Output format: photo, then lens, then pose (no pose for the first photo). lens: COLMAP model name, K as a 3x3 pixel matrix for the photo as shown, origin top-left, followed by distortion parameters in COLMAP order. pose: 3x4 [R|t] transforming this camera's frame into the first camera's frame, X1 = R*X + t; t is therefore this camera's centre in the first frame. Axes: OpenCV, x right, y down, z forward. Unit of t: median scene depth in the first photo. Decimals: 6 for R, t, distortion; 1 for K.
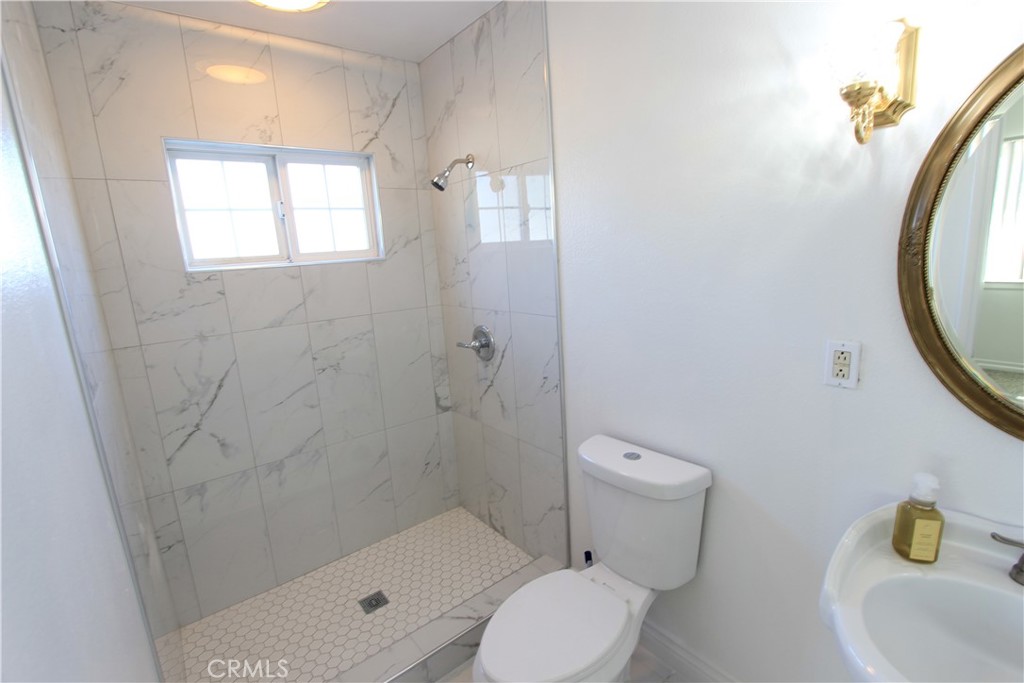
lens RADIAL K [[473.7, 0, 510.3], [0, 473.7, 347.9], [0, 0, 1]] dist [-0.017200, 0.001326]
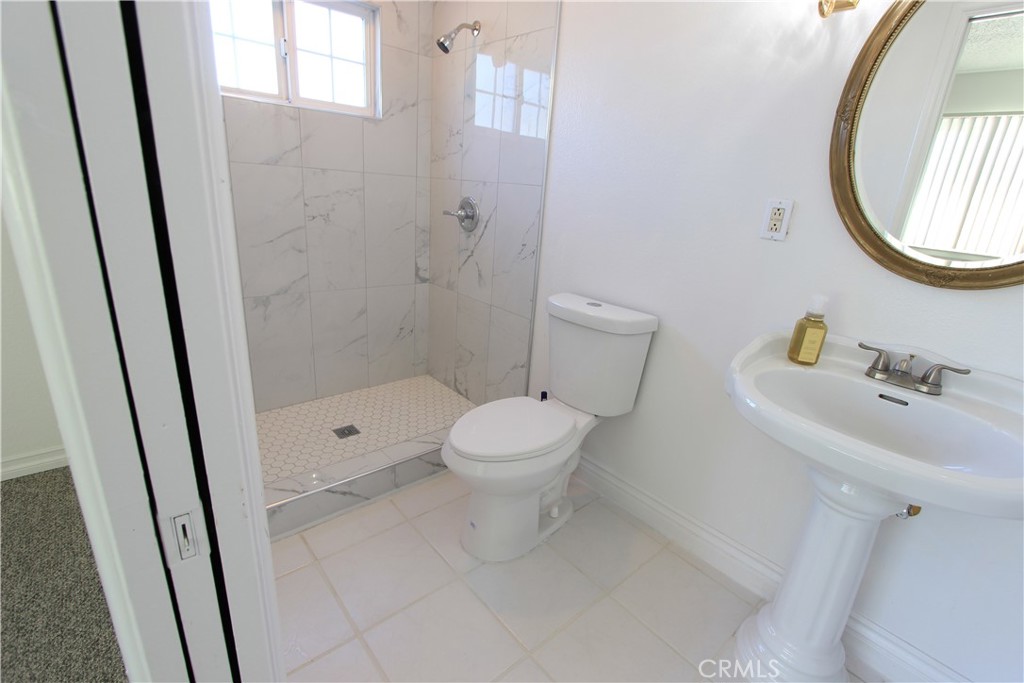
lens RADIAL K [[473.7, 0, 511.4], [0, 473.7, 343.0], [0, 0, 1]] dist [-0.017200, 0.001326]
pose [[0.990176, 0.110464, 0.085727, -0.022738], [-0.120048, 0.985950, 0.116149, 0.156105], [-0.071692, -0.125300, 0.989525, -0.104659]]
